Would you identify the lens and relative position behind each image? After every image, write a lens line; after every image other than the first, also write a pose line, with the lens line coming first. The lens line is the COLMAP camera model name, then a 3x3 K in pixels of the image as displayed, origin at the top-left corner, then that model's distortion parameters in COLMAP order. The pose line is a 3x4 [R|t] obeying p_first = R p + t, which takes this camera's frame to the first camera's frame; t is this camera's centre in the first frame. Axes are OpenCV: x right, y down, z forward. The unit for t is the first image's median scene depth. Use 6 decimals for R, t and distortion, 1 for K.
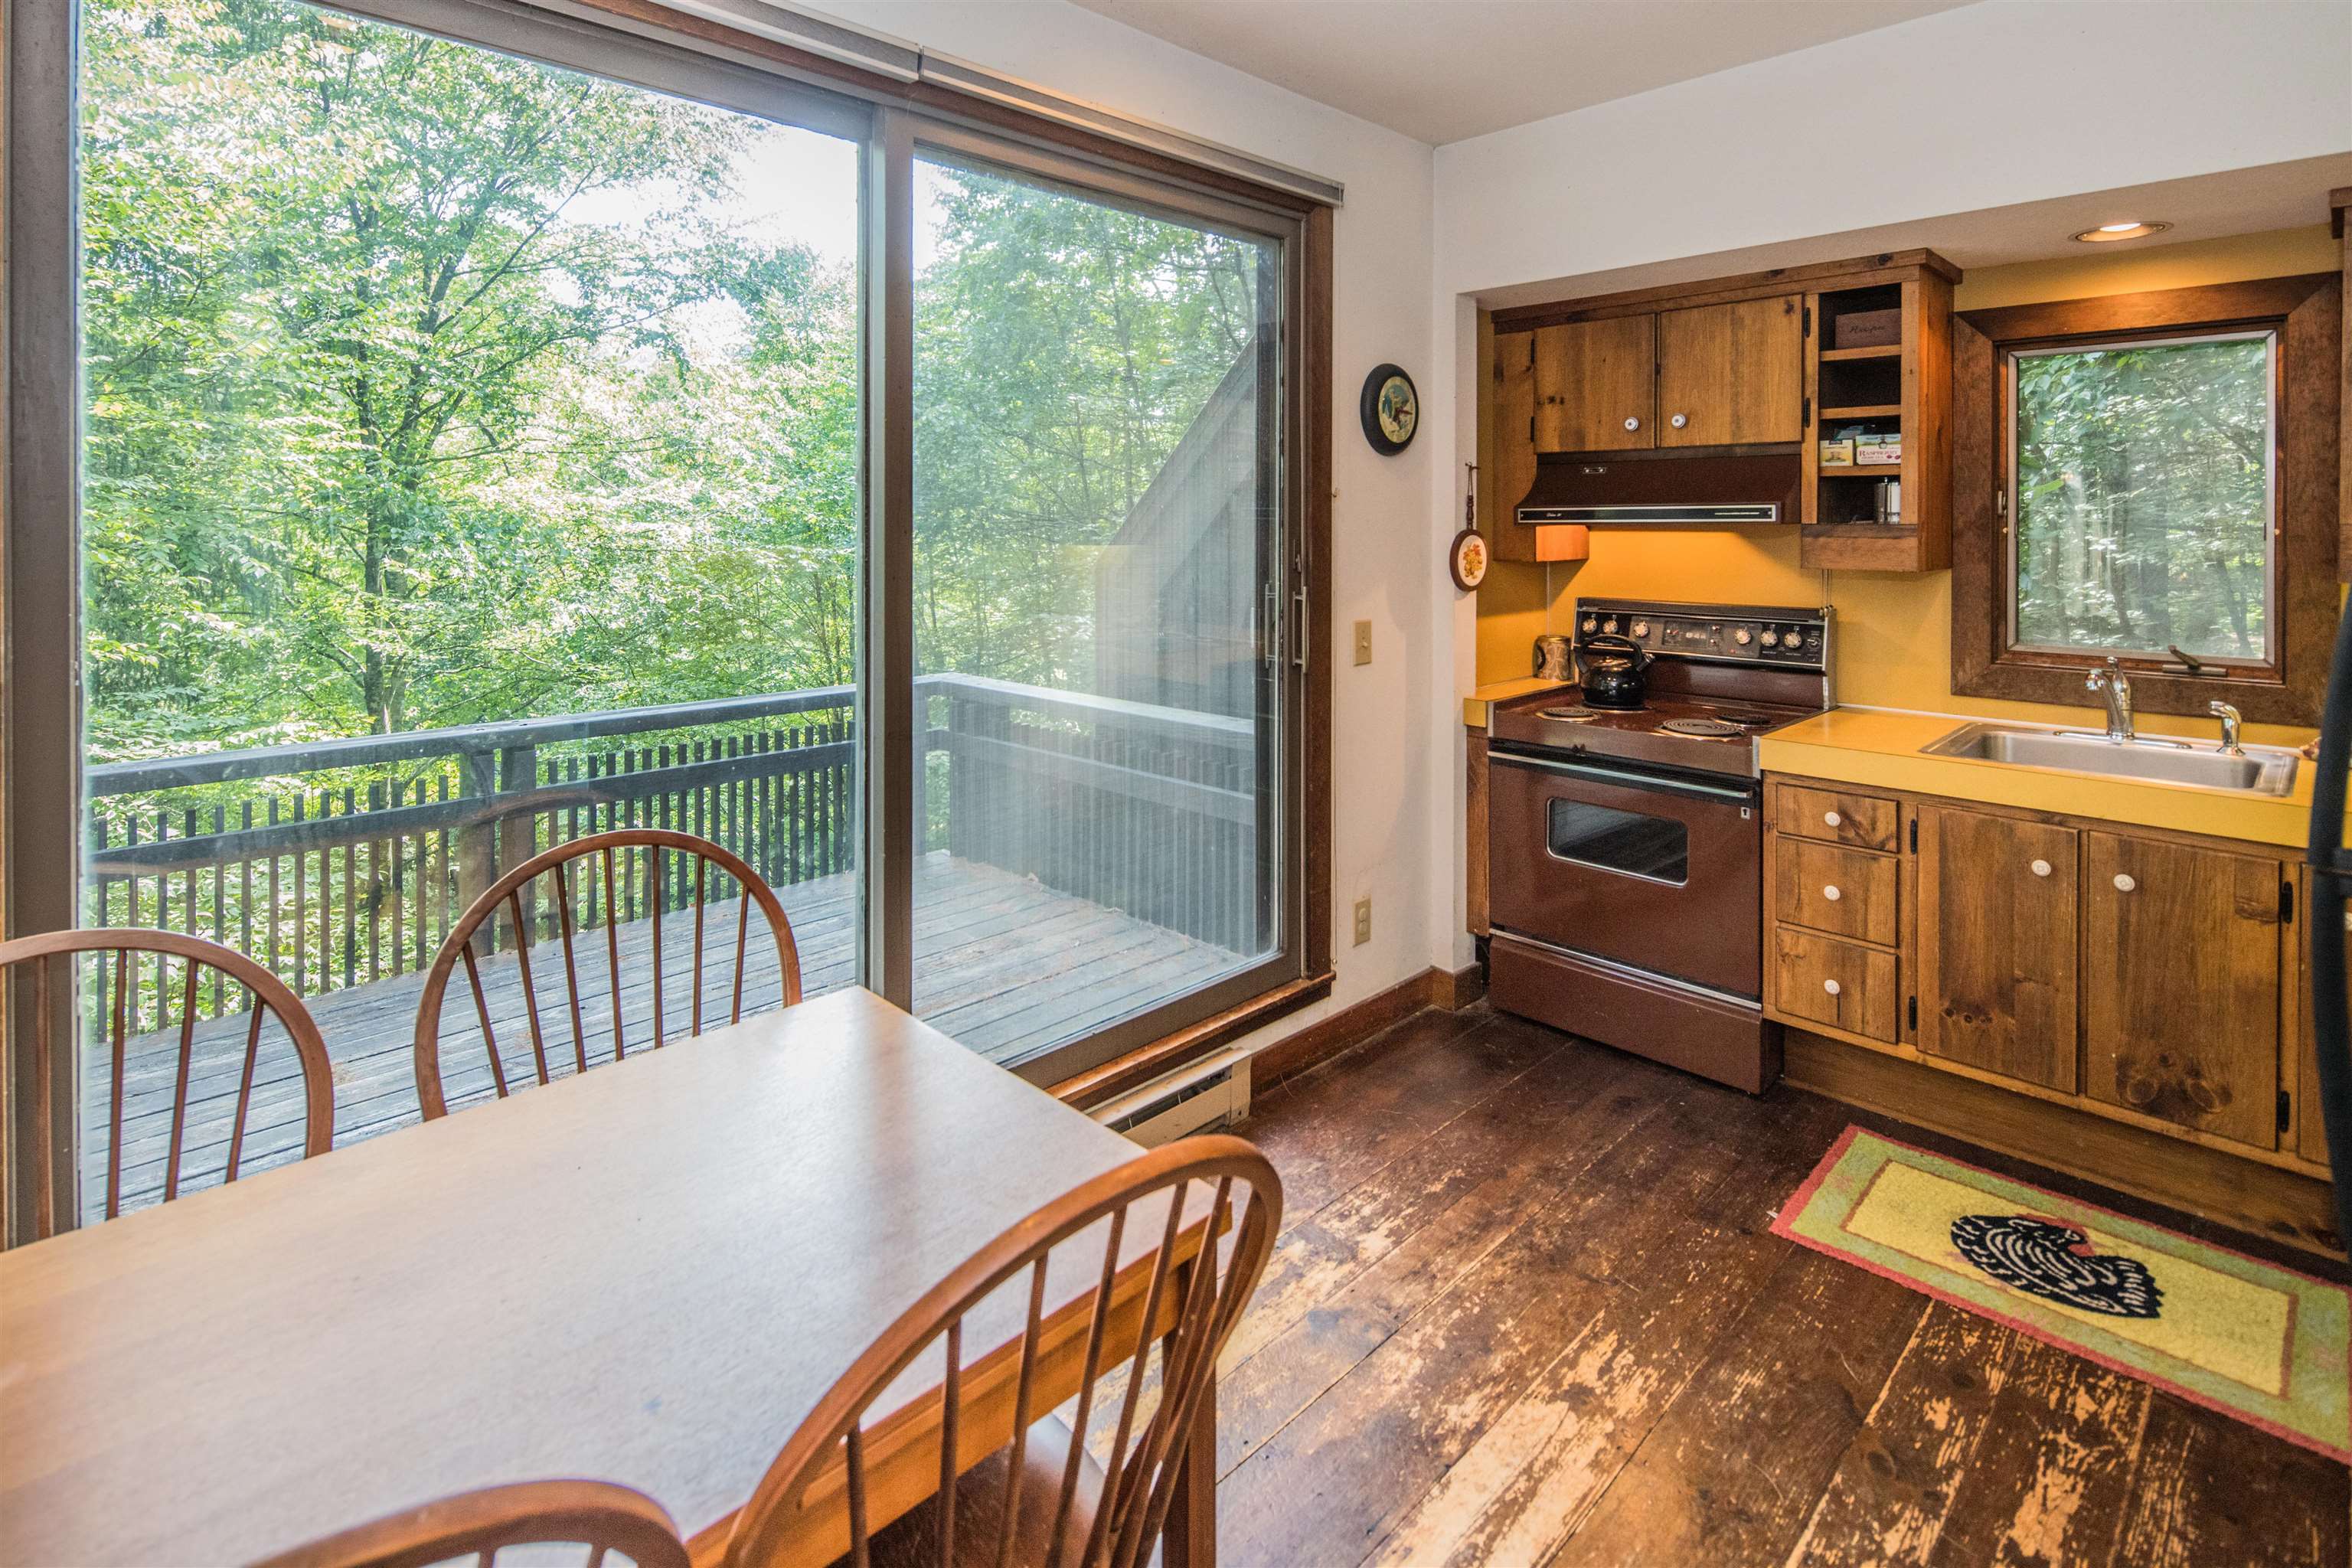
lens RADIAL K [[1135.6, 0, 1180.5], [0, 1135.6, 745.9], [0, 0, 1]] dist [-0.000303, -0.000993]
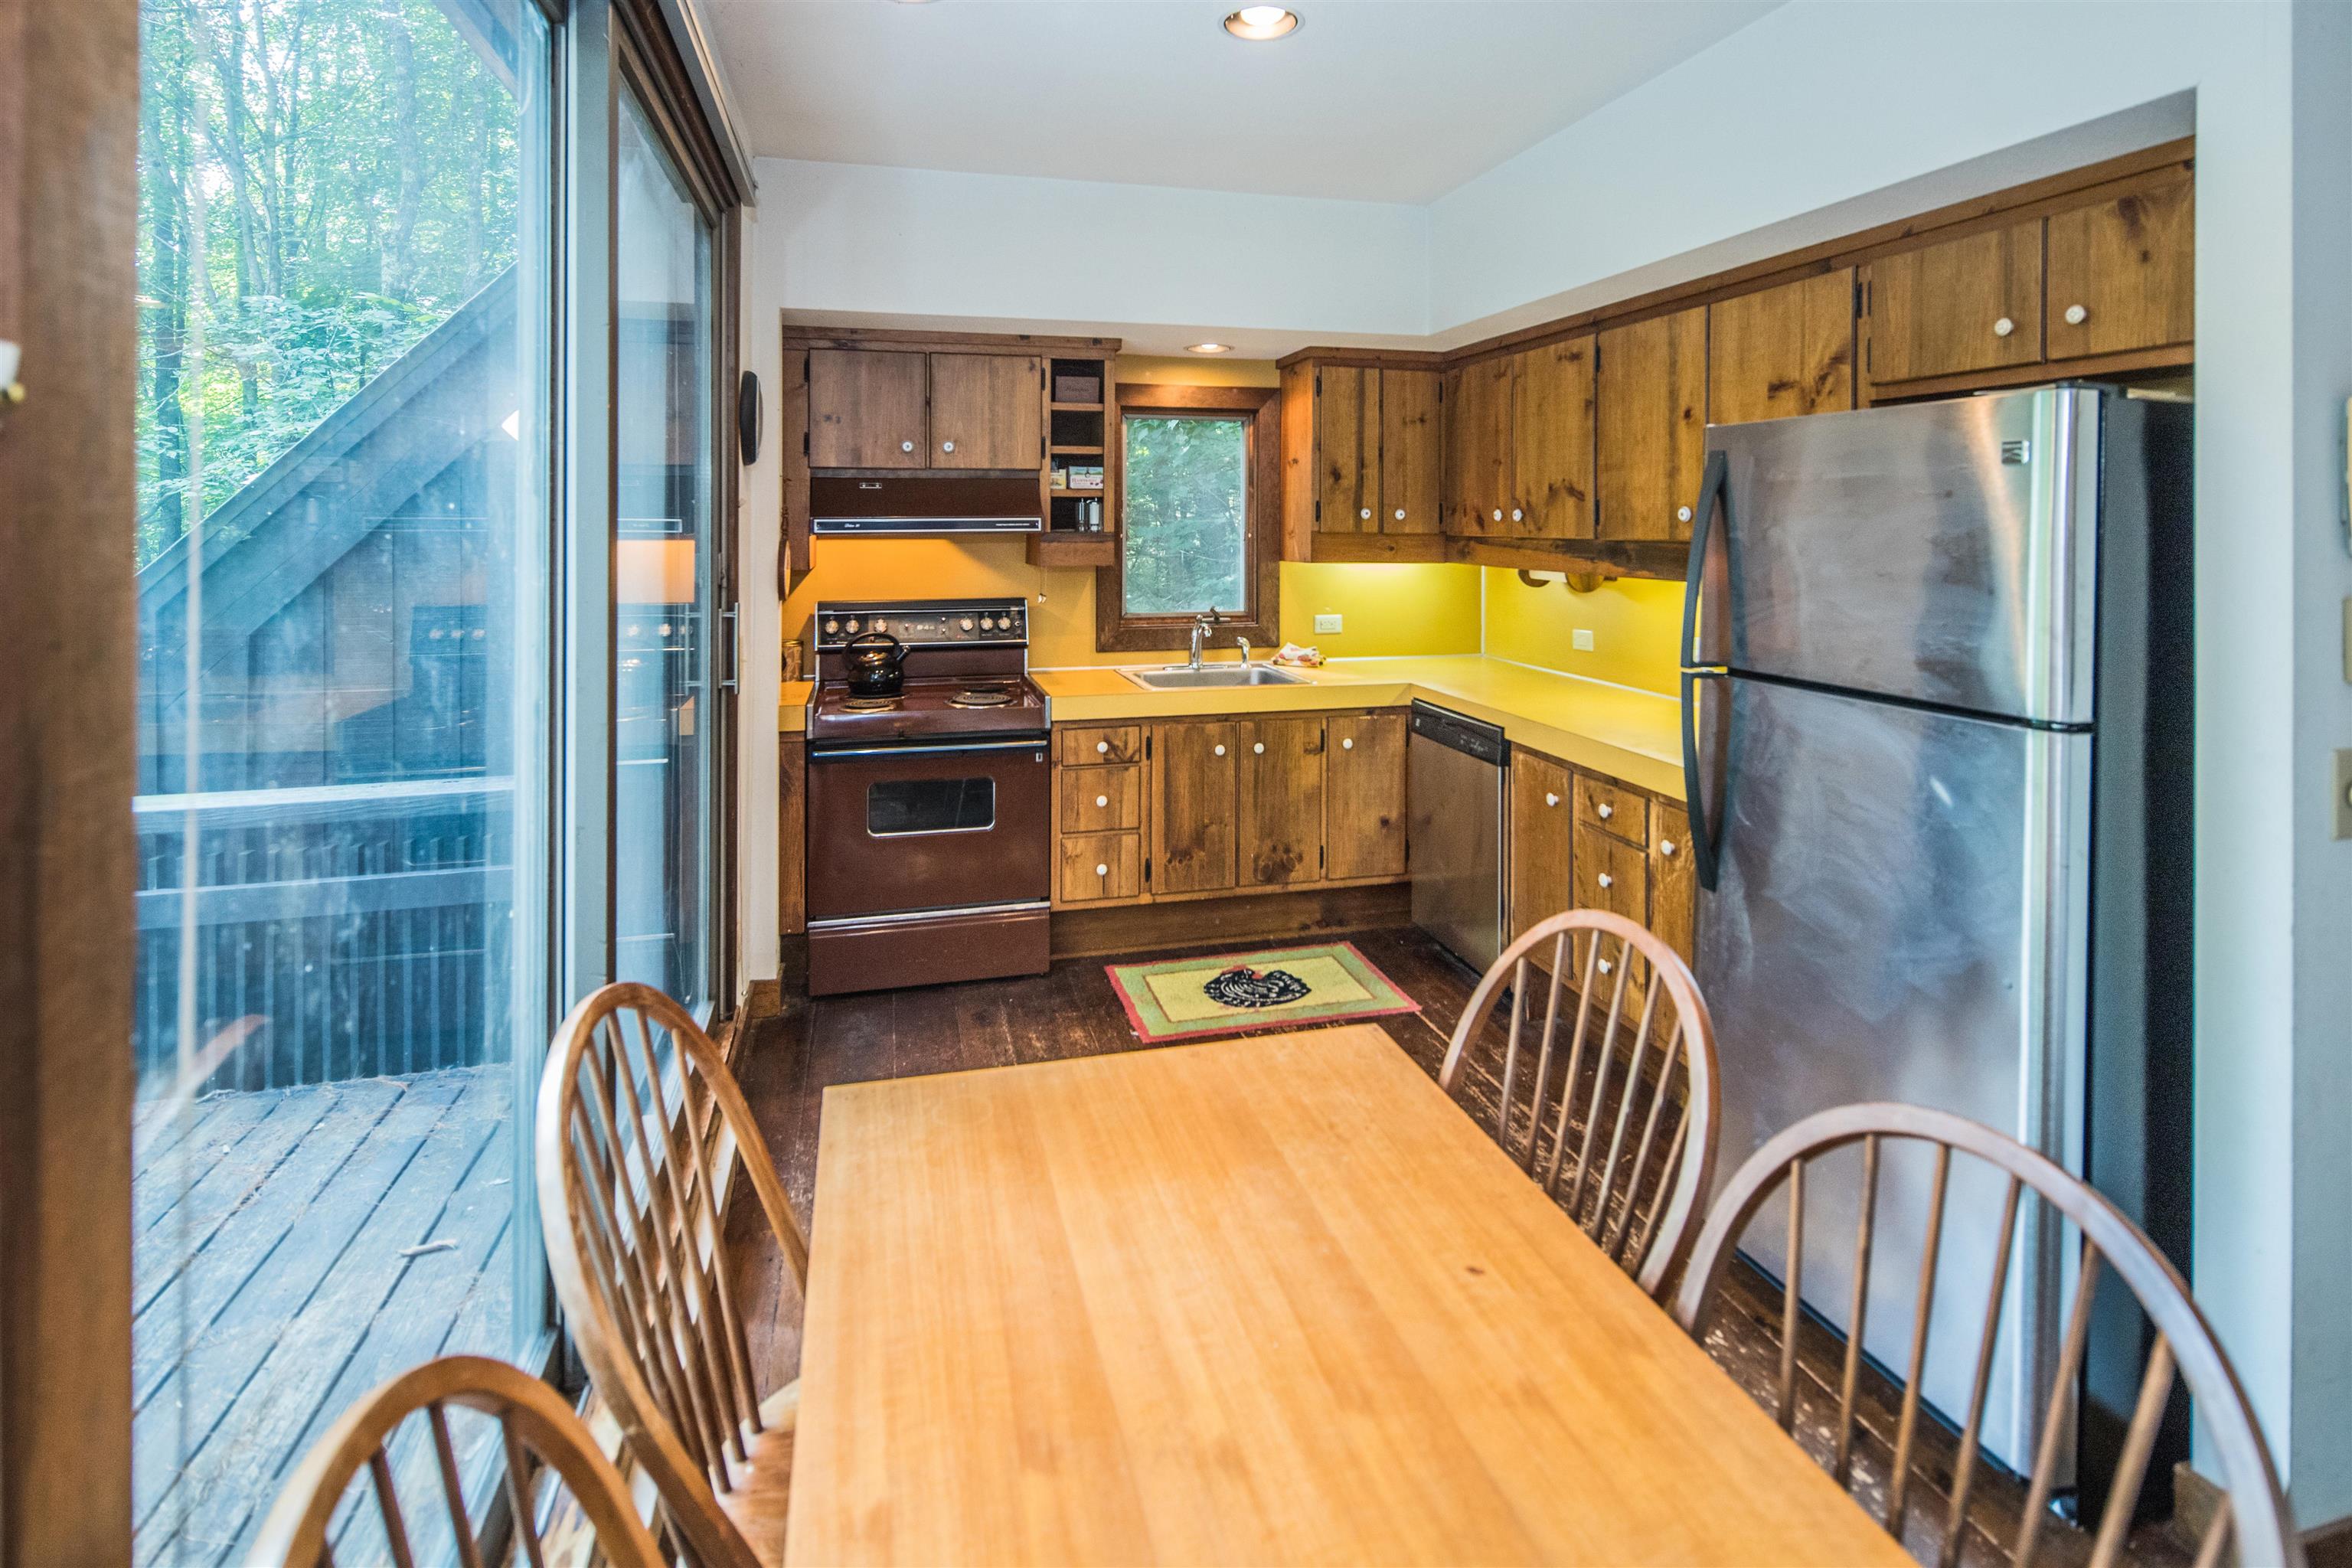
lens RADIAL K [[1118.2, 0, 1176.0], [0, 1118.2, 784.0], [0, 0, 1]] dist [-0.000839, -0.000082]
pose [[0.500335, -0.194809, 0.843632, -0.535416], [0.170654, 0.977434, 0.124496, -0.045812], [-0.848848, 0.081680, 0.522289, 0.217479]]
